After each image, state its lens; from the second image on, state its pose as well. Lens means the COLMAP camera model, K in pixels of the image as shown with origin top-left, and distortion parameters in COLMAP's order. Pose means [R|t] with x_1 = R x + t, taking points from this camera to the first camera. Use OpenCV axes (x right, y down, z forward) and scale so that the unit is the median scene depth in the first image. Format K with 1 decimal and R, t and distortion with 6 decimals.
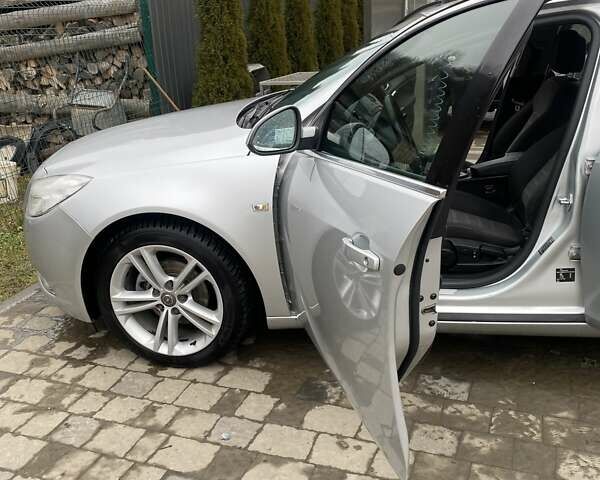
lens RADIAL K [[599.2, 0, 300.6], [0, 599.2, 228.3], [0, 0, 1]] dist [0.077626, -0.158871]
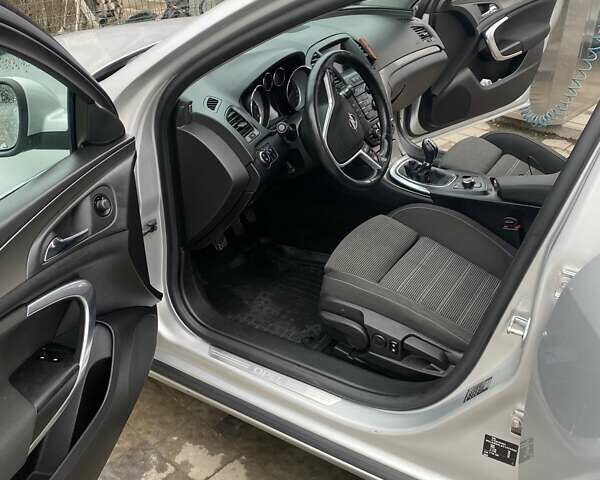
lens RADIAL K [[599.9, 0, 298.6], [0, 599.9, 241.1], [0, 0, 1]] dist [0.085442, -0.162389]
pose [[0.928263, 0.218205, -0.301187, 0.126922], [-0.152883, 0.962094, 0.225835, -0.064054], [0.339049, -0.163588, 0.926436, 0.150271]]
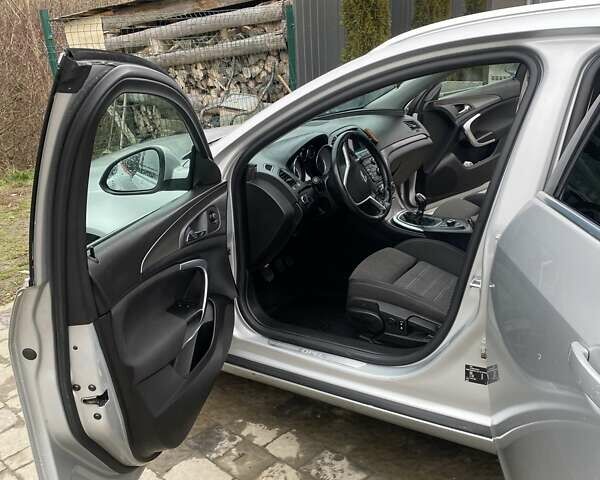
lens RADIAL K [[599.7, 0, 297.9], [0, 599.7, 223.3], [0, 0, 1]] dist [0.105089, -0.179066]
pose [[0.925669, 0.116431, -0.359973, 0.156736], [-0.116727, 0.992942, 0.020998, -0.035870], [0.359877, 0.022581, 0.932727, 0.052306]]
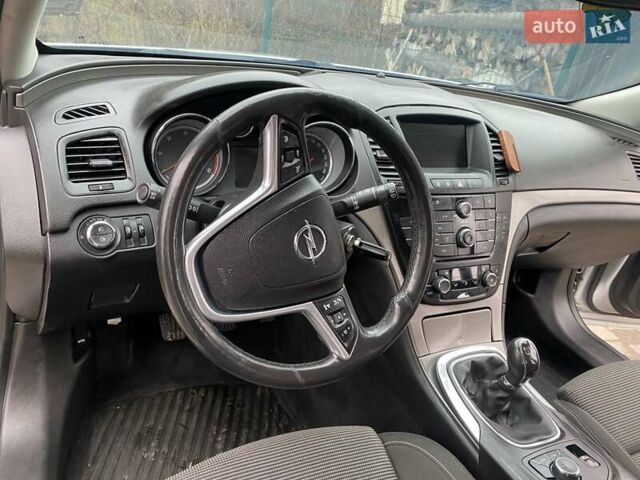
lens RADIAL K [[477.9, 0, 320.0], [0, 477.9, 240.0], [0, 0, 1]] dist [0.052869, -0.000031]
pose [[0.557956, 0.508480, -0.655845, 0.123193], [-0.458734, 0.847558, 0.266850, -0.083164], [0.691555, 0.151968, 0.706157, 0.320653]]
